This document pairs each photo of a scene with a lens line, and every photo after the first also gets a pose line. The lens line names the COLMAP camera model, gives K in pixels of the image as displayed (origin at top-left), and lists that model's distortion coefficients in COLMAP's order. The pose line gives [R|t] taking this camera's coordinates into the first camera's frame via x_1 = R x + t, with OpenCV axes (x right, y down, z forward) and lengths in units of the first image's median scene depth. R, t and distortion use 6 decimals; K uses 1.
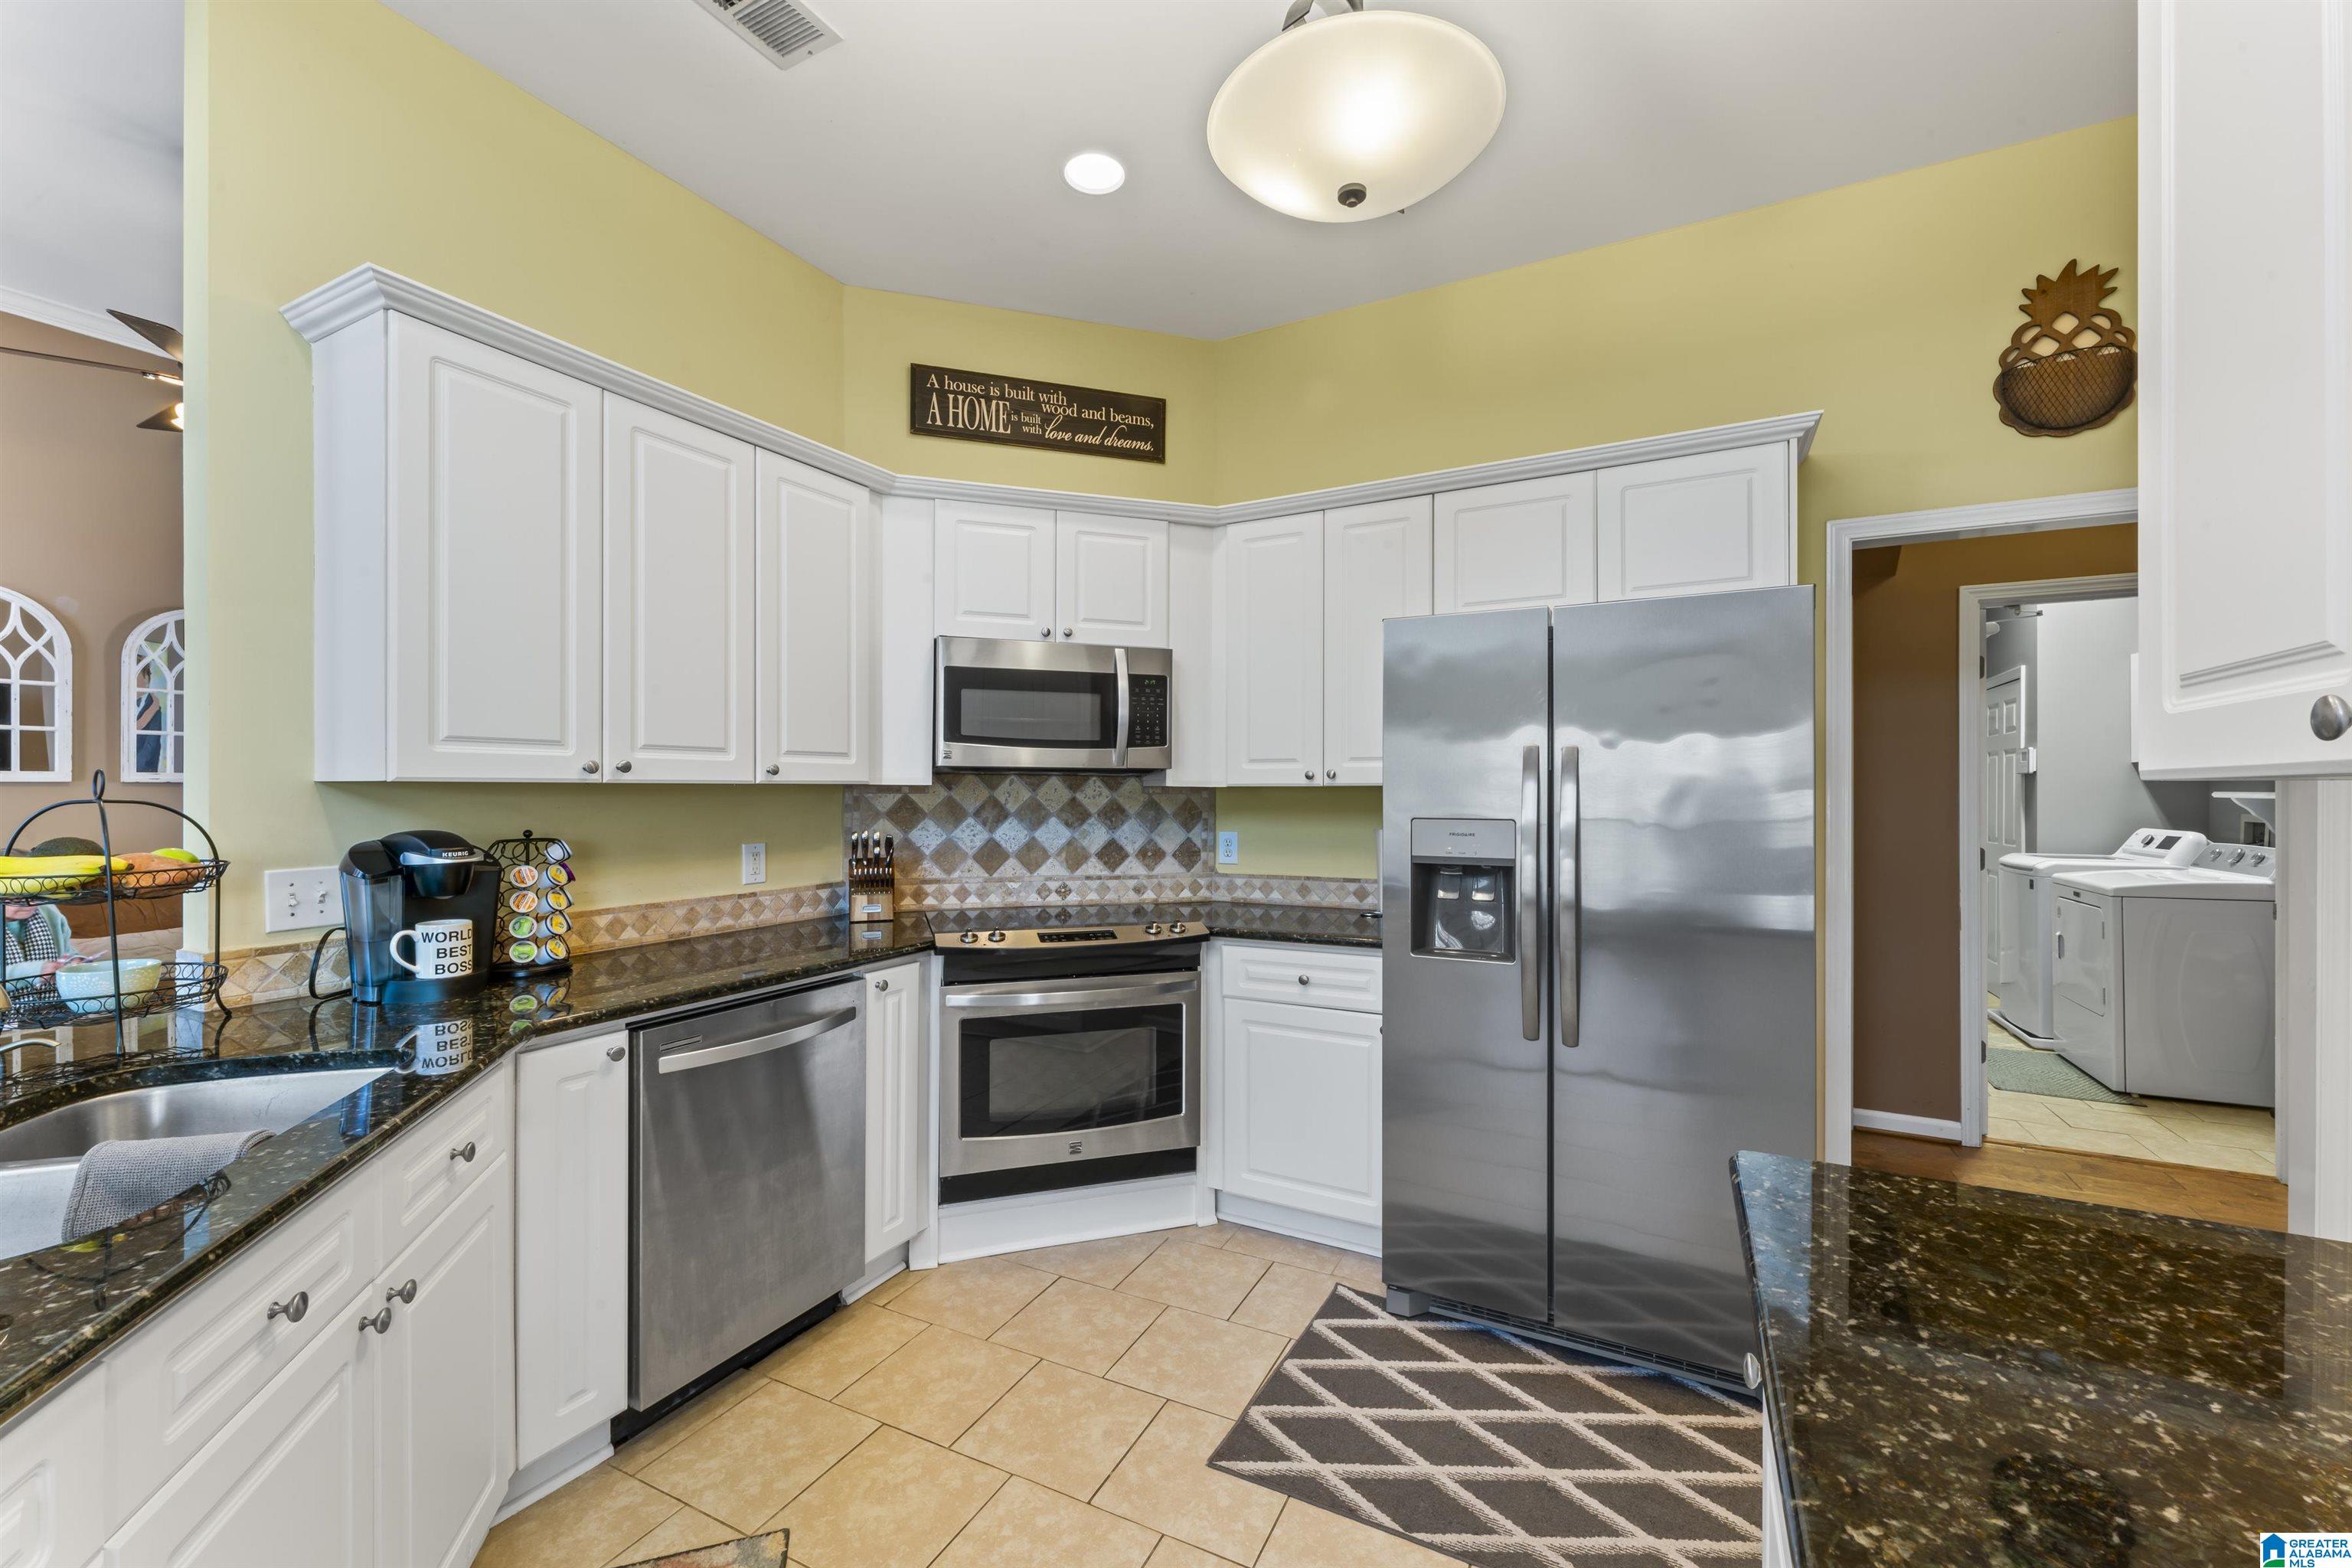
lens RADIAL K [[941.8, 0, 1177.9], [0, 941.8, 787.2], [0, 0, 1]] dist [-0.000673, 0.000447]
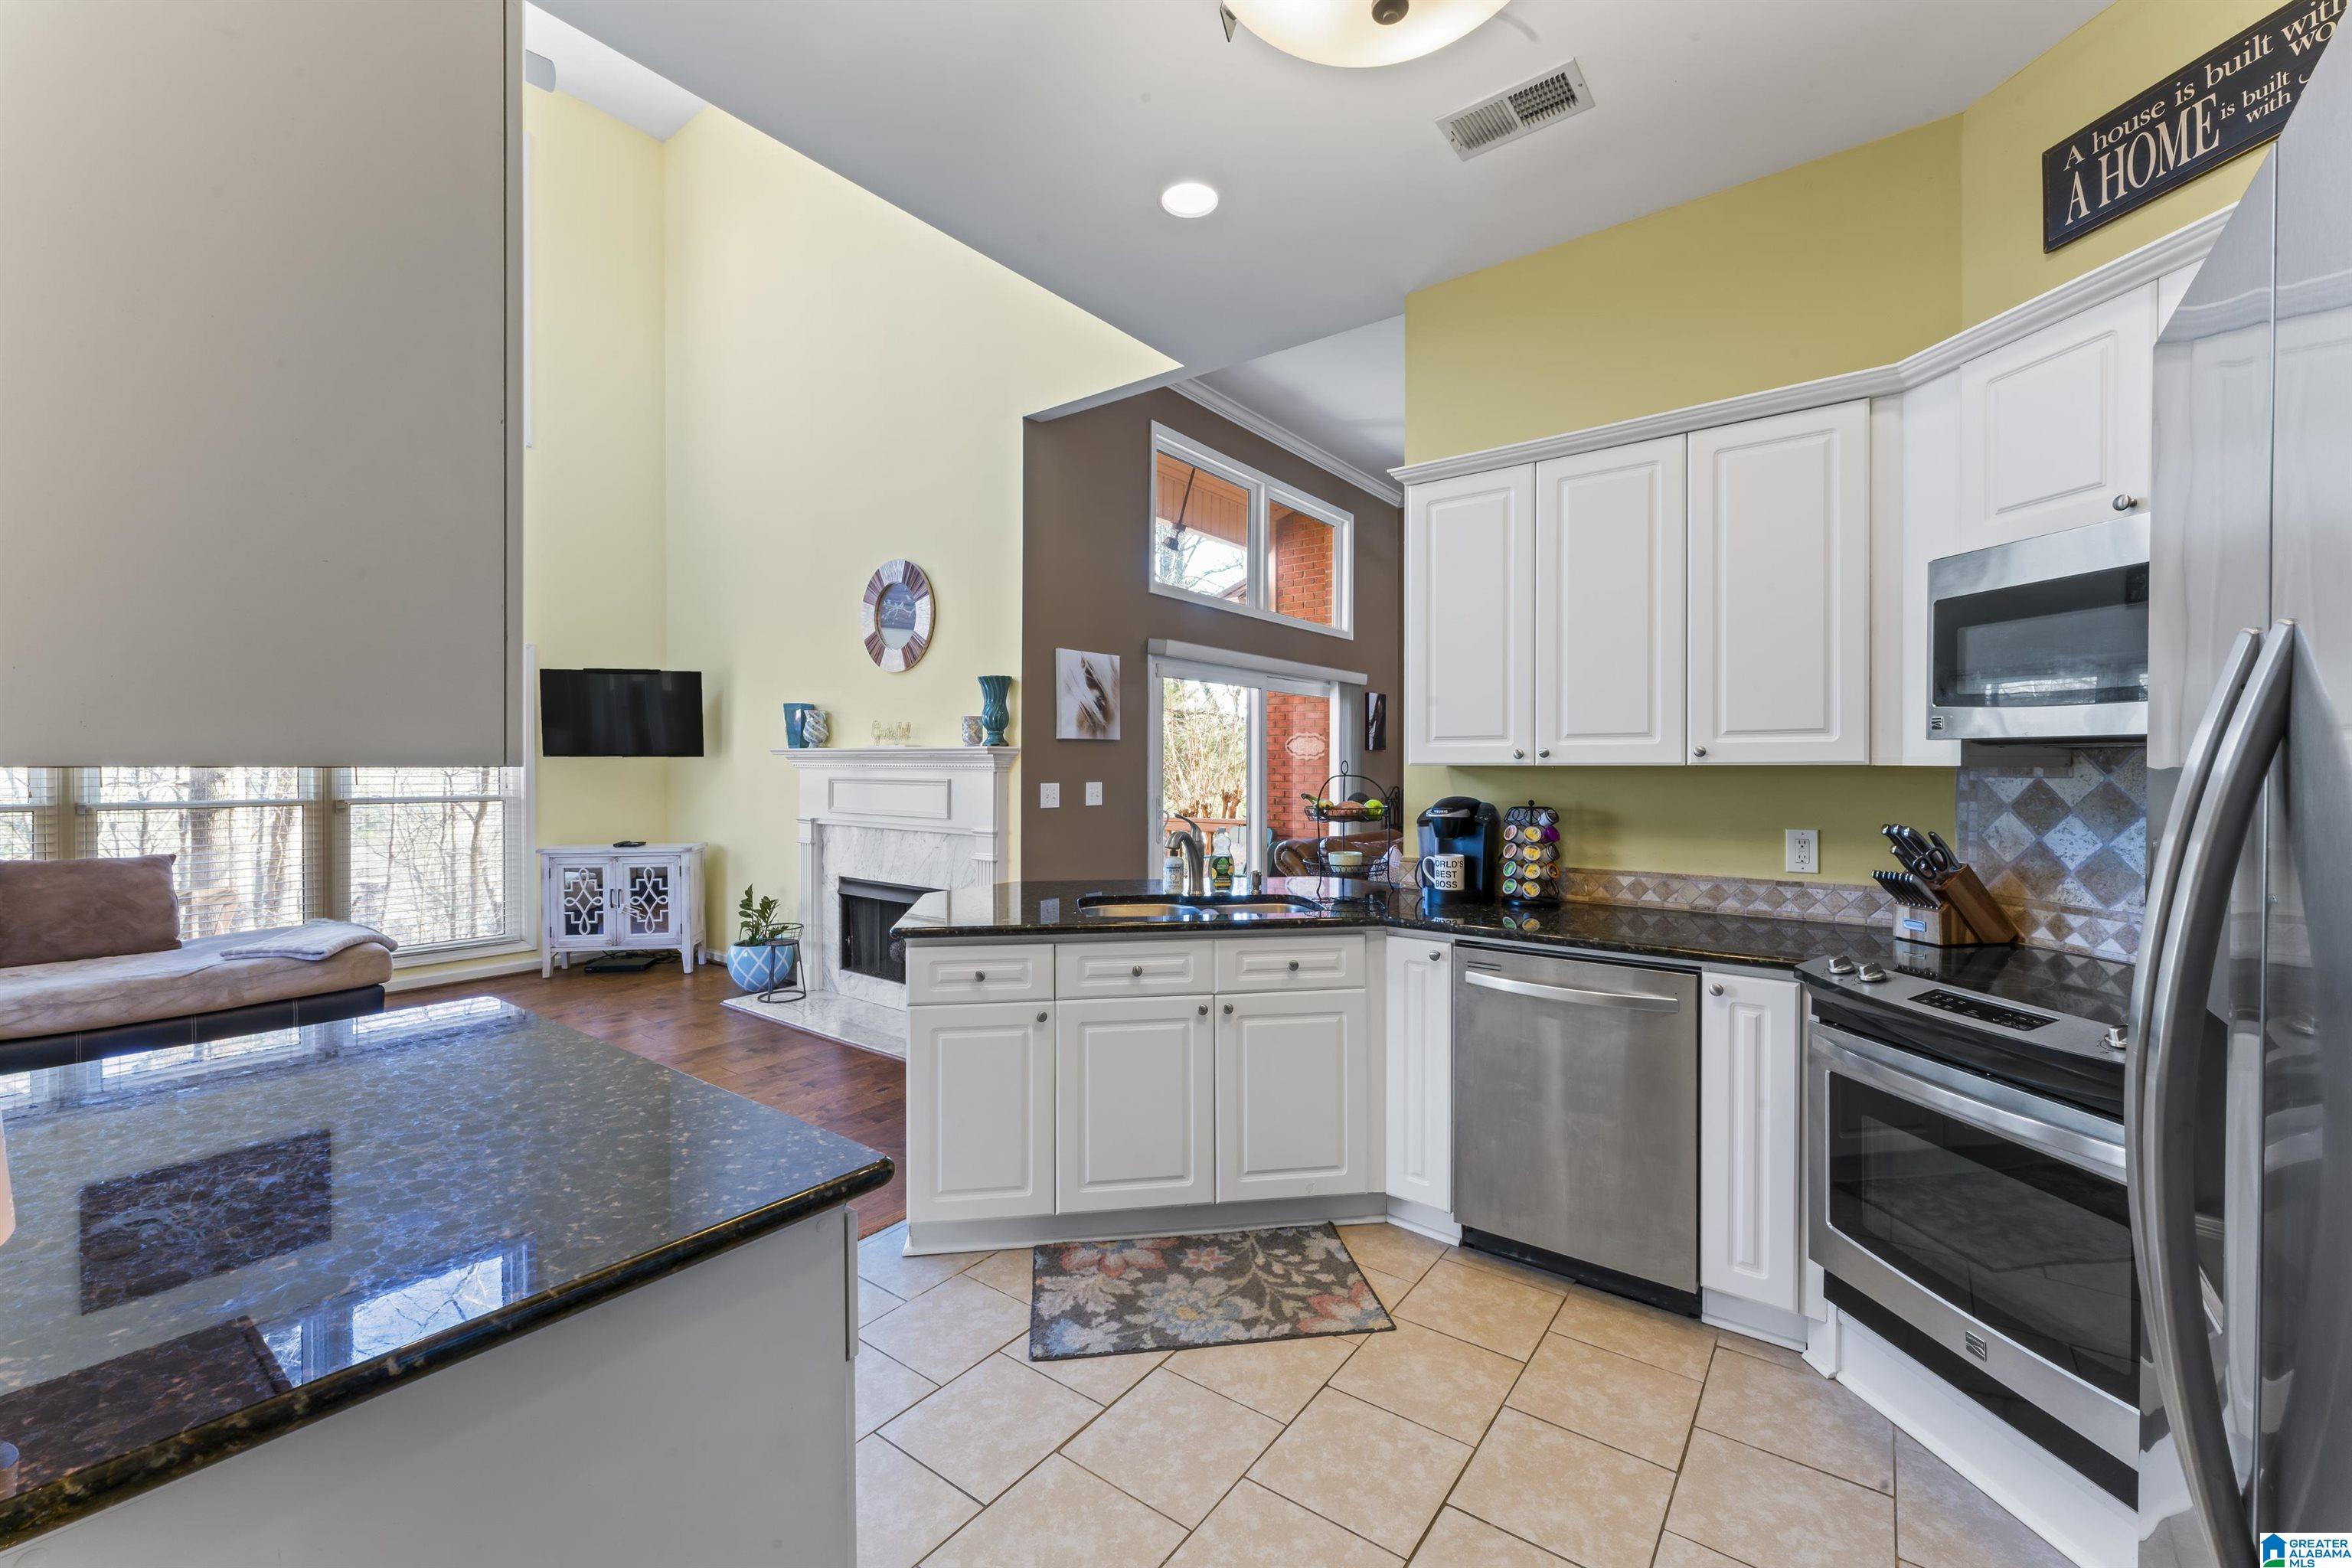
lens RADIAL K [[941.8, 0, 1180.1], [0, 941.8, 769.9], [0, 0, 1]] dist [-0.000673, 0.000447]
pose [[-0.172551, 0.001262, -0.985000, 0.565887], [0.000587, 0.999999, 0.001178, -0.000348], [0.985000, -0.000375, -0.172552, 0.557069]]
